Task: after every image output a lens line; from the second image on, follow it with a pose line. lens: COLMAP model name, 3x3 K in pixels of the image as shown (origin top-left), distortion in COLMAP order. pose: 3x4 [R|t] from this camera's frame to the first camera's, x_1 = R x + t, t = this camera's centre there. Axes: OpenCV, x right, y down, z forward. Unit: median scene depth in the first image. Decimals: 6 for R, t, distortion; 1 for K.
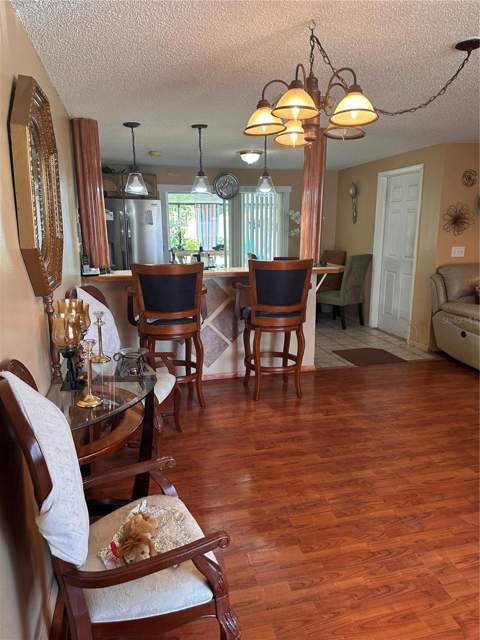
lens RADIAL K [[449.5, 0, 240.0], [0, 449.5, 320.0], [0, 0, 1]] dist [0.124595, -0.143707]
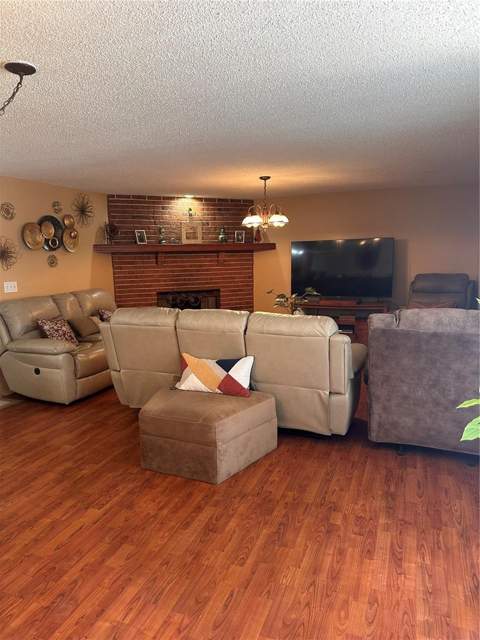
lens RADIAL K [[449.5, 0, 240.0], [0, 449.5, 320.0], [0, 0, 1]] dist [0.124595, -0.143707]
pose [[0.580275, -0.123674, 0.804976, -0.042228], [0.181025, 0.983263, 0.020572, -0.025067], [-0.794047, 0.133783, 0.592951, 0.113259]]
